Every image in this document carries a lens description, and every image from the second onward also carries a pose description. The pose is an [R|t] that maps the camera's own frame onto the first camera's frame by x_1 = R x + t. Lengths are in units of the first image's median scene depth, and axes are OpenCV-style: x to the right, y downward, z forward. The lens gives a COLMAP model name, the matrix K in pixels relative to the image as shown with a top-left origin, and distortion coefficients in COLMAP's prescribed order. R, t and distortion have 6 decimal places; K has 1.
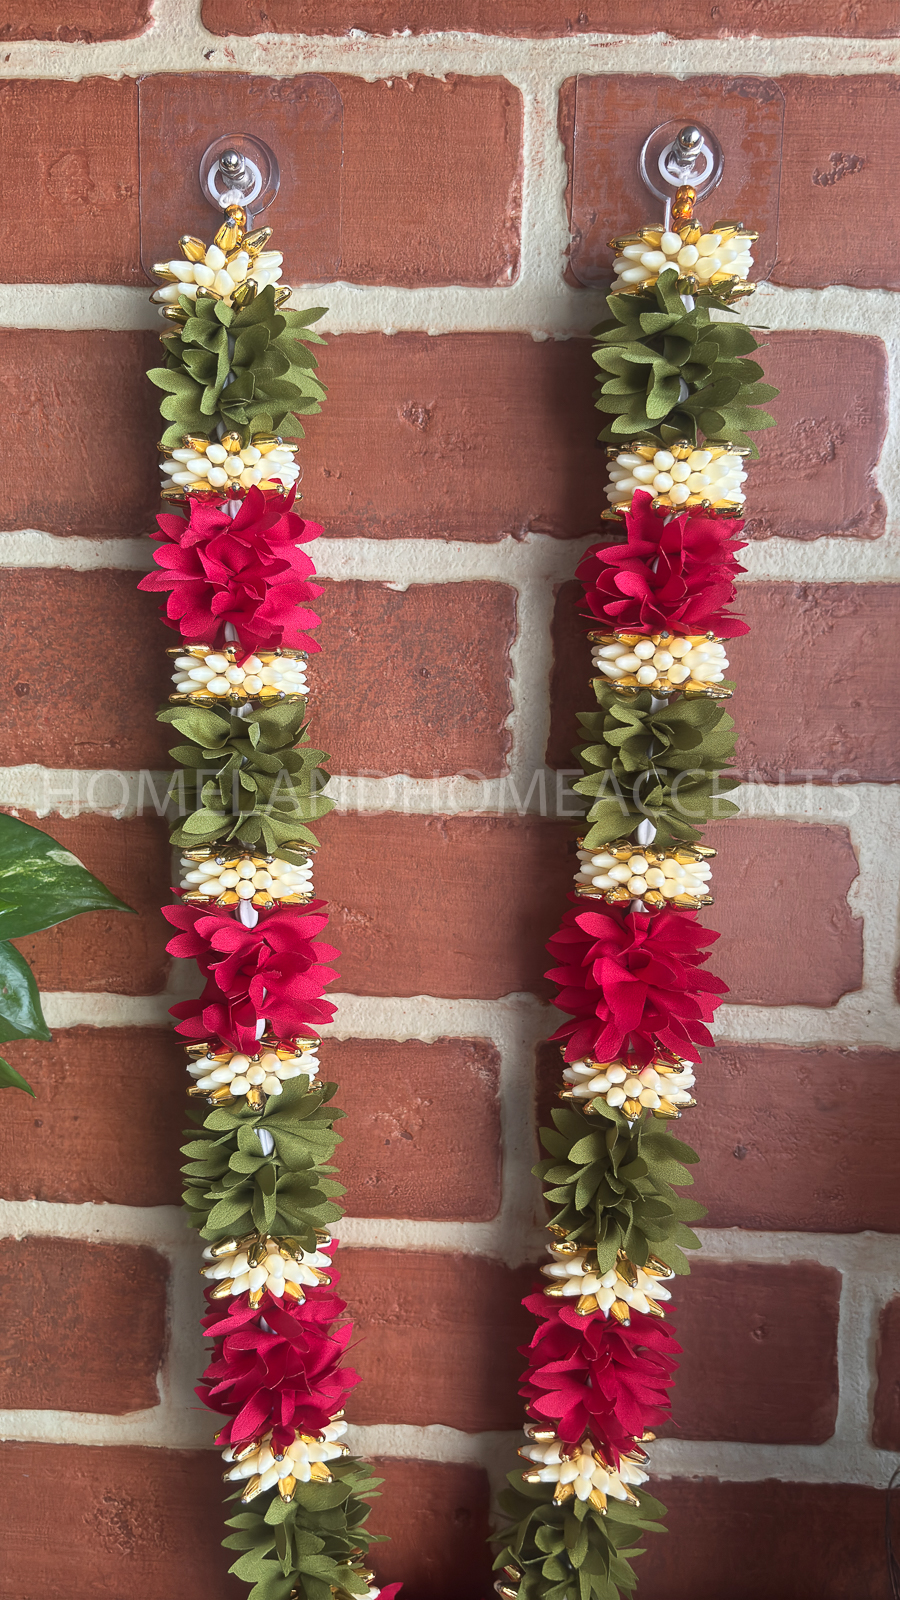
lens RADIAL K [[1209.9, 0, 453.4], [0, 1209.9, 798.9], [0, 0, 1]] dist [-0.004283, 0.000689]
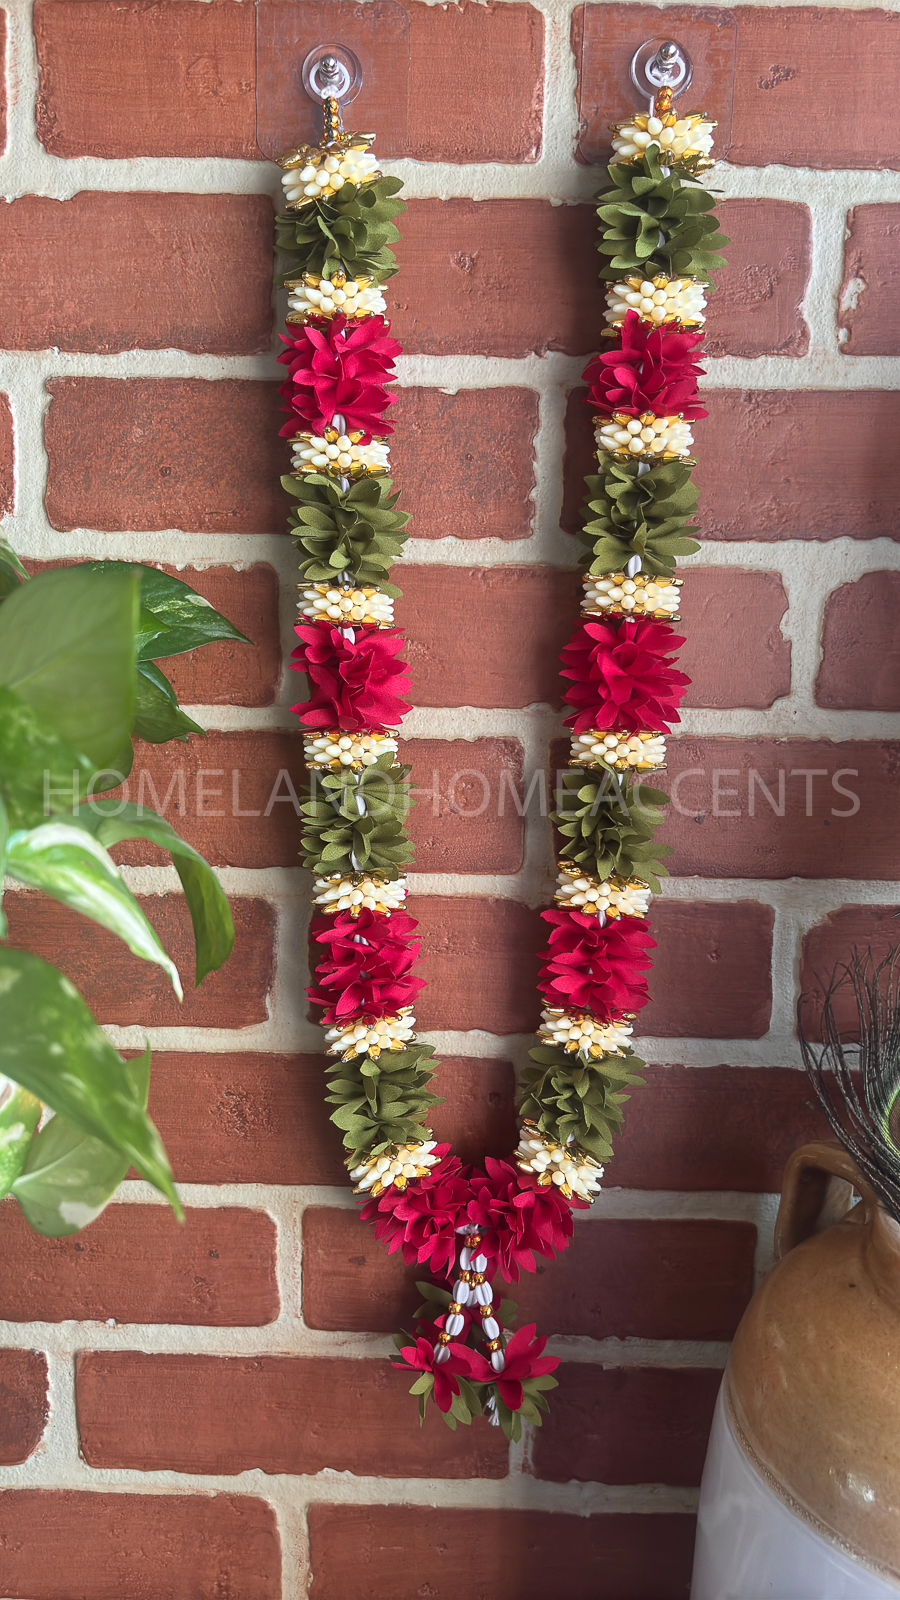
lens RADIAL K [[1153.3, 0, 457.4], [0, 1153.3, 797.7], [0, 0, 1]] dist [0.004893, -0.006368]
pose [[0.999507, -0.003565, 0.031187, -0.079718], [0.002549, 0.999466, 0.032576, 0.235283], [-0.031286, -0.032480, 0.998983, -0.298398]]
